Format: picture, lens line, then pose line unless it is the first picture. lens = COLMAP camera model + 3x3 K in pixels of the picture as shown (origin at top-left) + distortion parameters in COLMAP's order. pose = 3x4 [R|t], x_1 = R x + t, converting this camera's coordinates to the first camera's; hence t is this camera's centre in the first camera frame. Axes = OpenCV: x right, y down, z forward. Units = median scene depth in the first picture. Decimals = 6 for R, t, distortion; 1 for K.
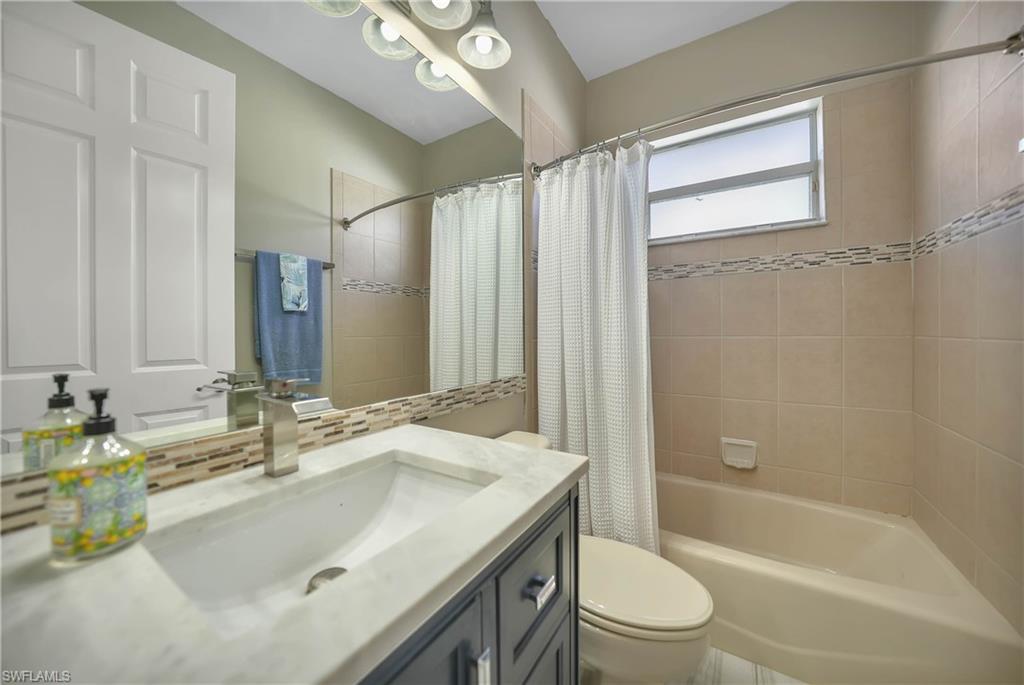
lens RADIAL K [[357.9, 0, 514.0], [0, 357.9, 328.3], [0, 0, 1]] dist [-0.000050, 0.000125]
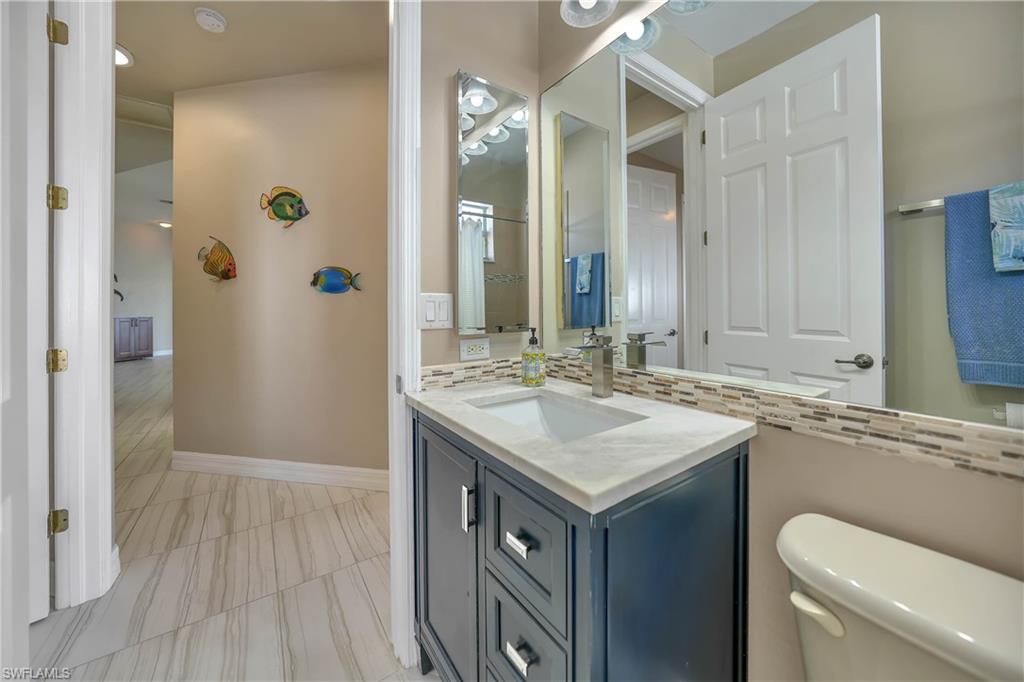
lens RADIAL K [[367.1, 0, 511.9], [0, 367.1, 300.8], [0, 0, 1]] dist [-0.000722, 0.000041]
pose [[-0.357060, -0.010504, -0.934023, 0.679540], [0.015375, 0.999735, -0.017121, 0.005369], [0.933955, -0.020474, -0.356804, 0.829448]]
